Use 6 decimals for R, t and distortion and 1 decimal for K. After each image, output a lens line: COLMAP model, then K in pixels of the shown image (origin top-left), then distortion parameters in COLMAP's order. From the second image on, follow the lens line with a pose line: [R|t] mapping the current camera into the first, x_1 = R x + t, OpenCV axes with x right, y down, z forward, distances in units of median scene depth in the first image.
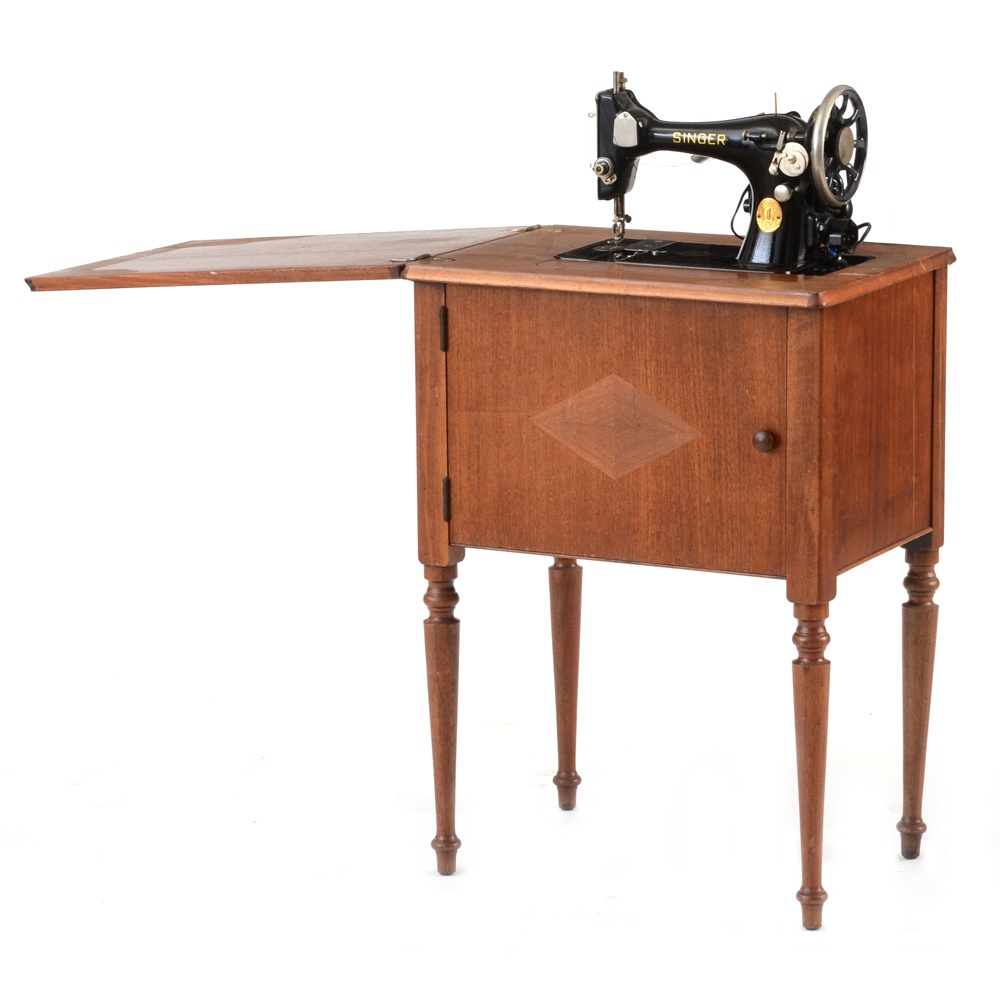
lens RADIAL K [[4054.4, 0, 500.0], [0, 4054.4, 500.0], [0, 0, 1]] dist [0.213496, -4.369126]
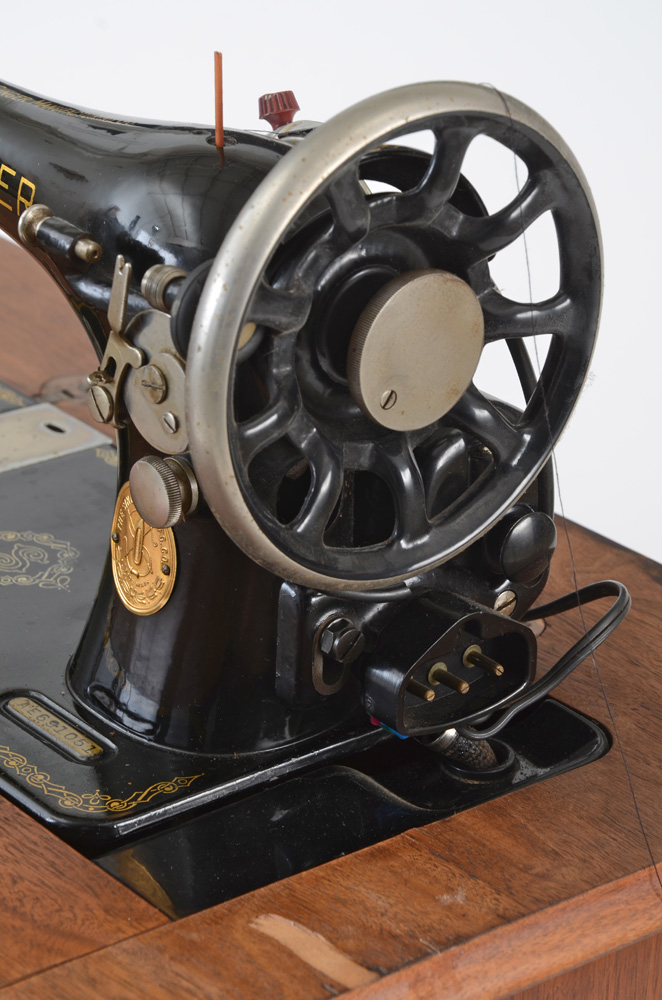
lens RADIAL K [[3170.6, 0, 331.1], [0, 3170.6, 523.1], [0, 0, 1]] dist [0.191248, 0.869040]
pose [[0.931847, 0.197499, -0.304392, 0.134829], [-0.127502, 0.963621, 0.234899, -0.117822], [0.339711, -0.180079, 0.923130, 0.825618]]
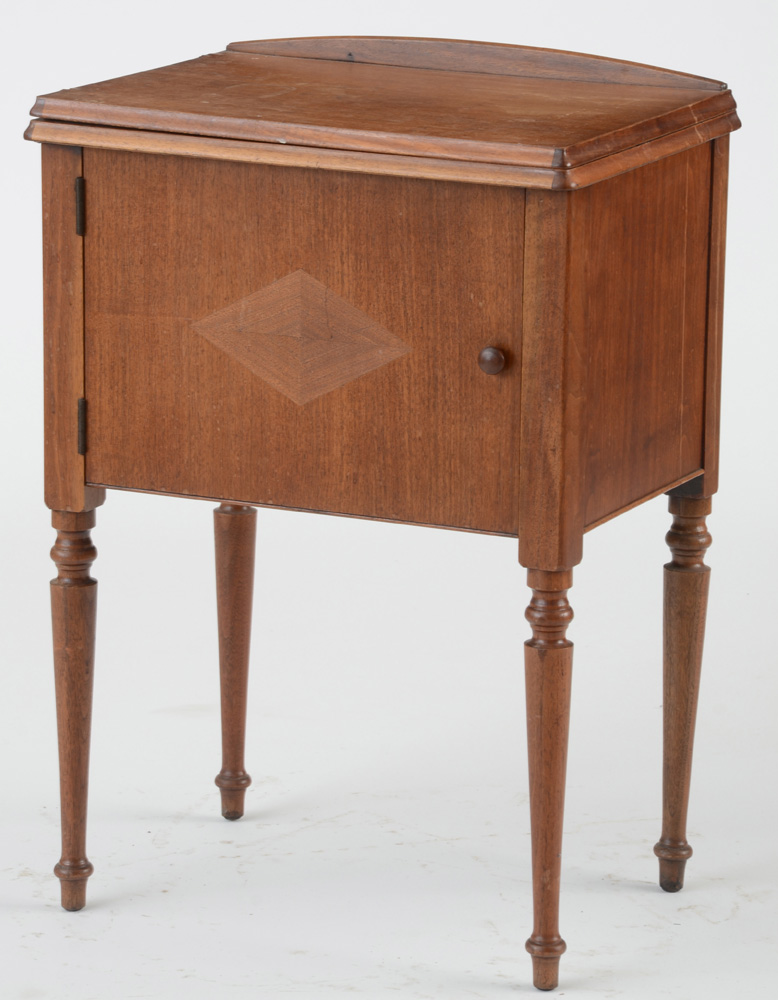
lens RADIAL K [[4705.6, 0, 391.2], [0, 4705.6, 442.6], [0, 0, 1]] dist [0.983281, 3.576652]
pose [[0.998706, 0.012615, 0.049275, 0.001352], [-0.013474, 0.999762, 0.017137, -0.013517], [-0.049047, -0.017778, 0.998638, 0.096592]]
